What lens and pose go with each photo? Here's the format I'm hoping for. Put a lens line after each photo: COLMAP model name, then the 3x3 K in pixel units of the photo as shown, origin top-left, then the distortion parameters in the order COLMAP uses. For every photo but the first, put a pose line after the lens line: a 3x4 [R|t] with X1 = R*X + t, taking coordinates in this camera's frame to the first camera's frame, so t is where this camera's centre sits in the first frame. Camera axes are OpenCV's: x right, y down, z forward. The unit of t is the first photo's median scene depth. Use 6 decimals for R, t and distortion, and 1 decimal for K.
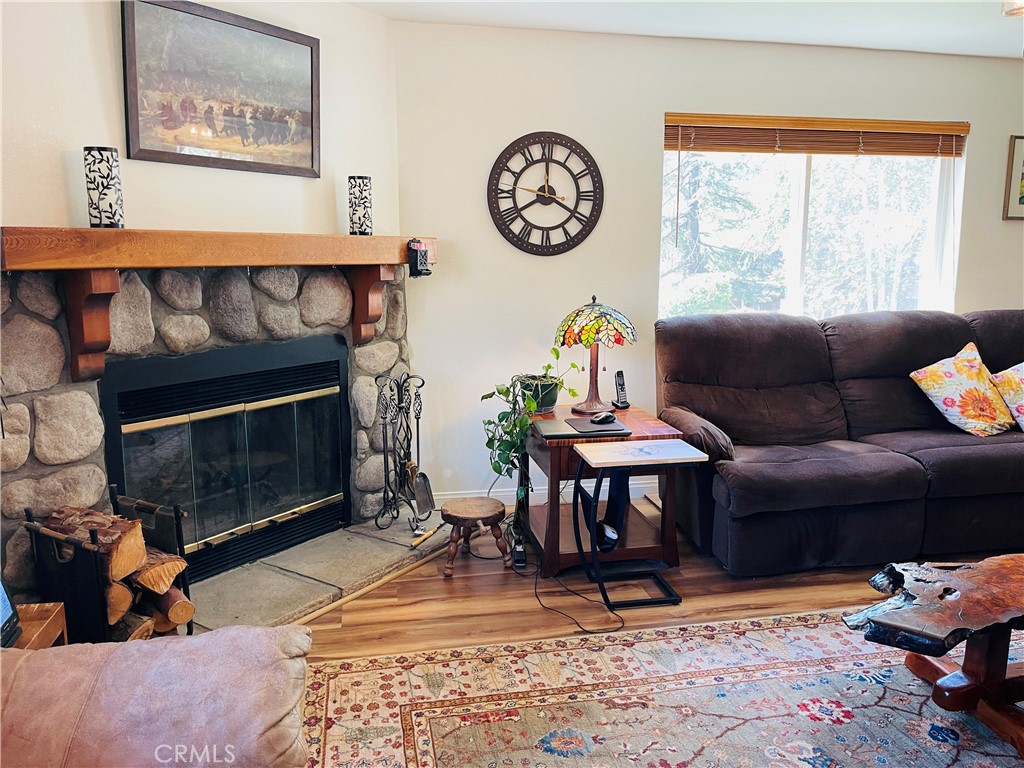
lens RADIAL K [[780.8, 0, 512.0], [0, 780.8, 384.0], [0, 0, 1]] dist [0.018865, -0.001405]
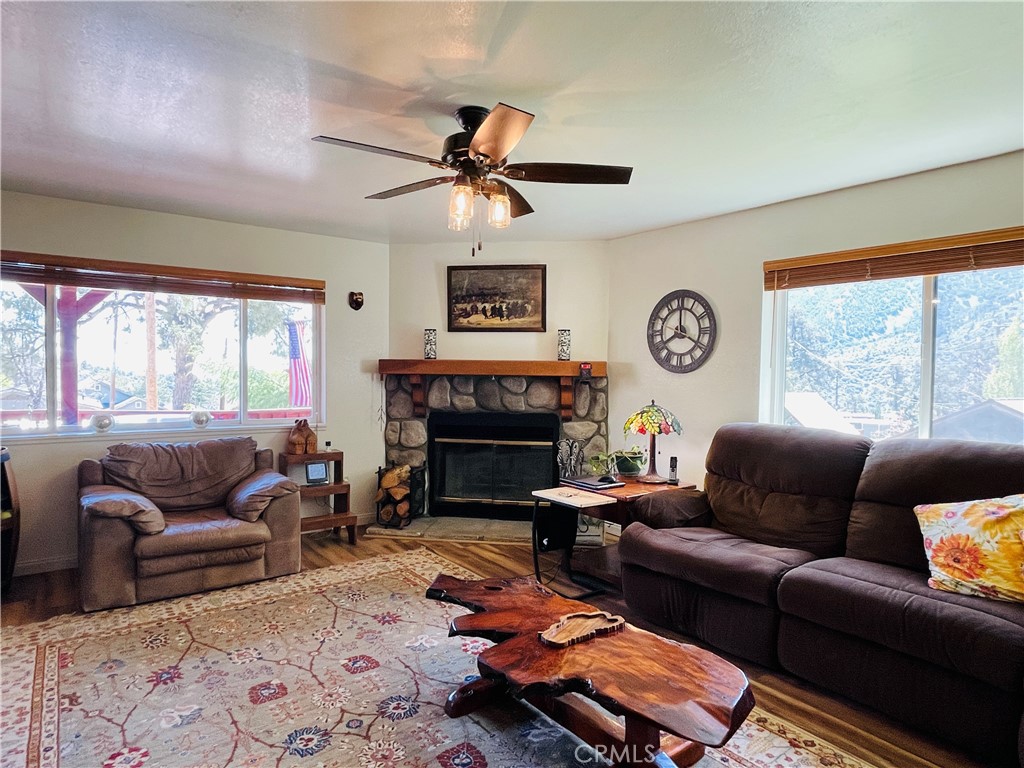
lens RADIAL K [[747.7, 0, 627.9], [0, 747.7, 381.5], [0, 0, 1]] dist [0.036190, 0.000748]
pose [[0.425024, 0.015154, -0.905055, 1.310795], [-0.162521, 0.984889, -0.059831, -0.055340], [0.890473, 0.172520, 0.421064, 0.362489]]
